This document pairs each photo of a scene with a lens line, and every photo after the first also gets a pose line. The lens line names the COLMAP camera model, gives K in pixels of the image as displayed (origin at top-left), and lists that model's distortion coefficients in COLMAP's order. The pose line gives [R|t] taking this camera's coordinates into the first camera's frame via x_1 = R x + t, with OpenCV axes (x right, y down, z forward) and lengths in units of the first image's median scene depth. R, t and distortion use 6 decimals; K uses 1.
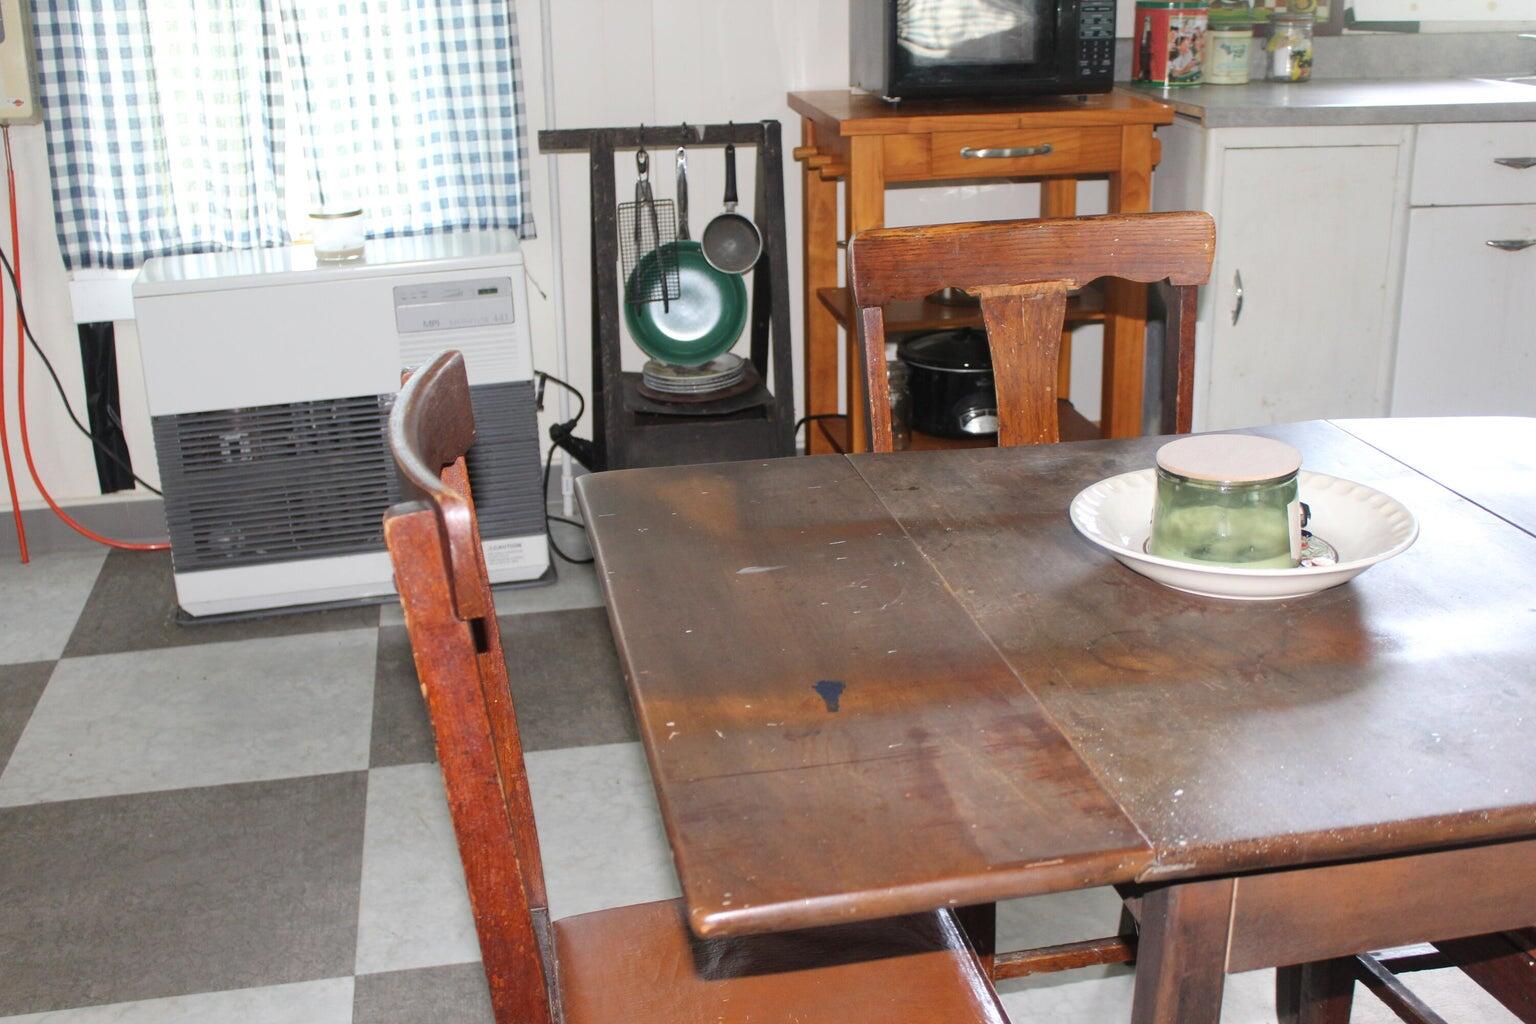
lens RADIAL K [[1809.0, 0, 768.0], [0, 1809.0, 512.0], [0, 0, 1]] dist [-0.118076, 0.248821]
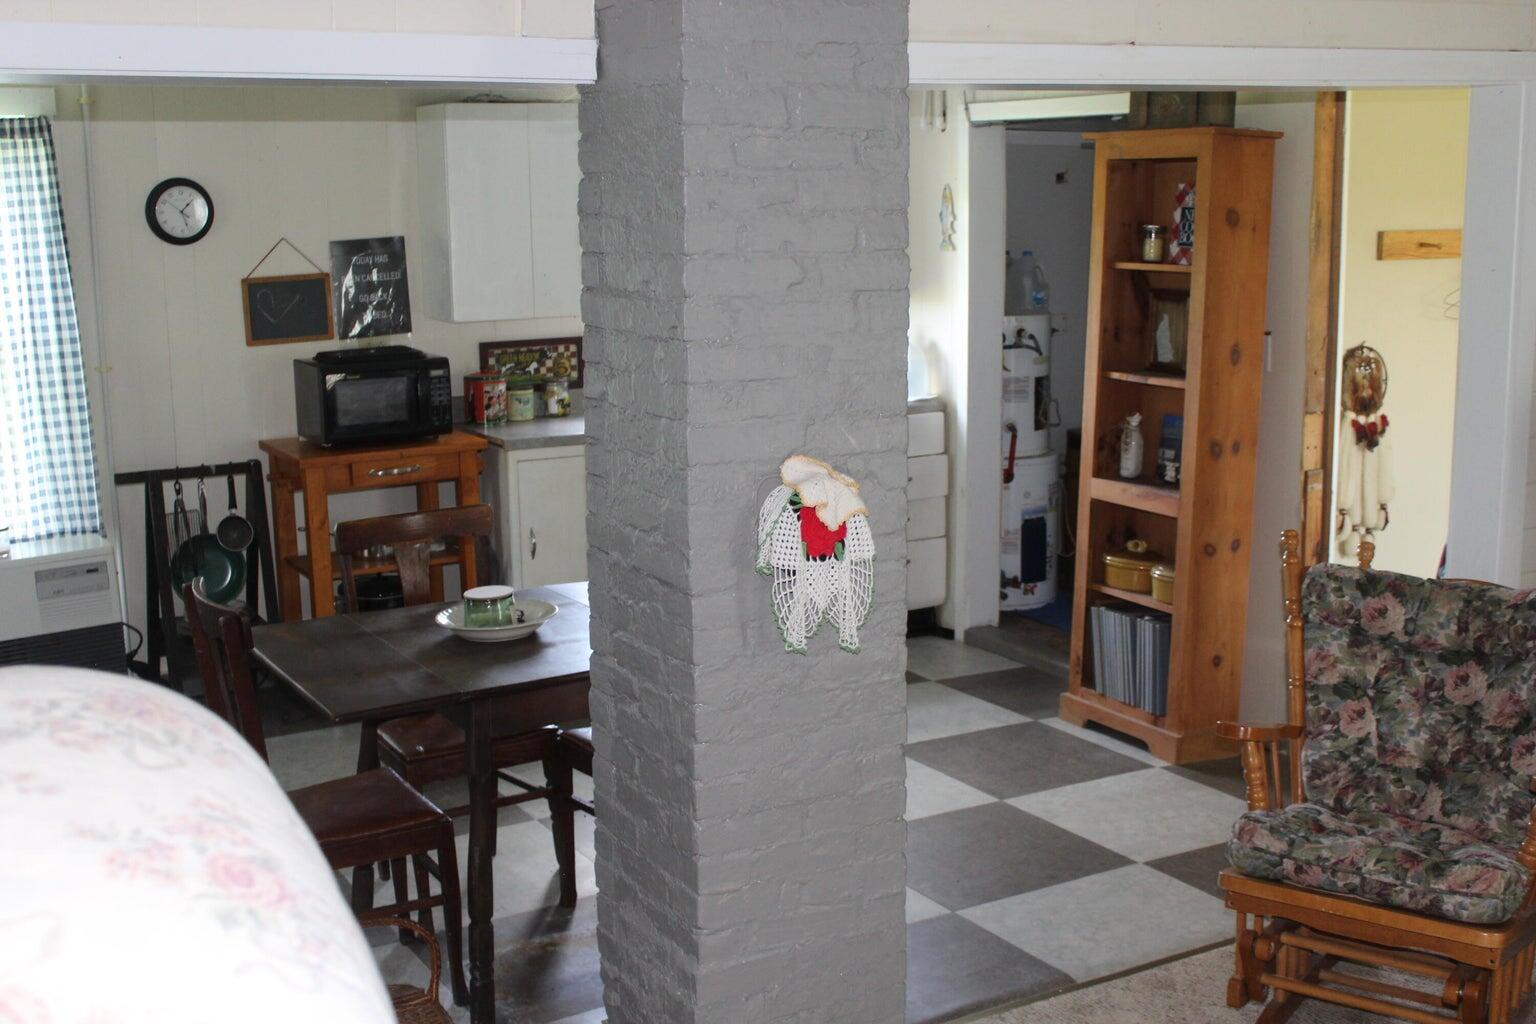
lens RADIAL K [[1809.0, 0, 768.0], [0, 1809.0, 512.0], [0, 0, 1]] dist [-0.118076, 0.248821]
pose [[0.941552, -0.063421, 0.330844, -0.104309], [0.111804, 0.985281, -0.129311, 0.103166], [-0.317774, 0.158743, 0.934784, -0.721562]]
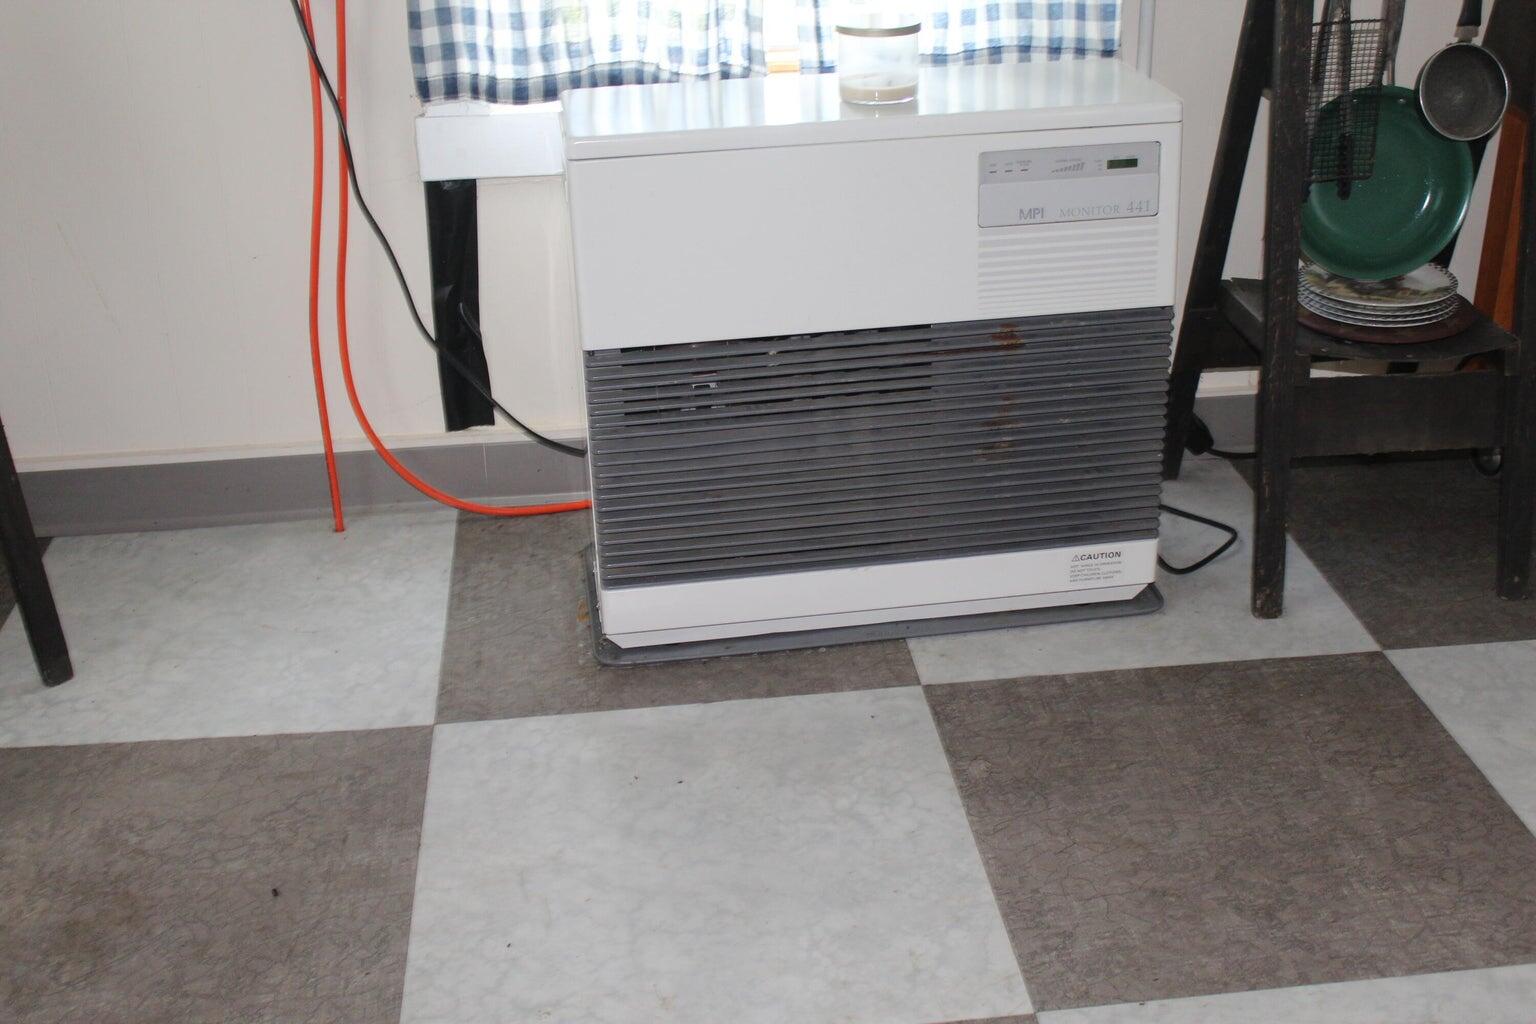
lens RADIAL K [[1809.0, 0, 768.0], [0, 1809.0, 512.0], [0, 0, 1]] dist [-0.118076, 0.248821]
pose [[0.997583, 0.038736, -0.057682, -0.224016], [-0.031934, 0.992911, 0.114490, -0.066248], [0.061708, -0.112371, 0.991748, 0.344229]]
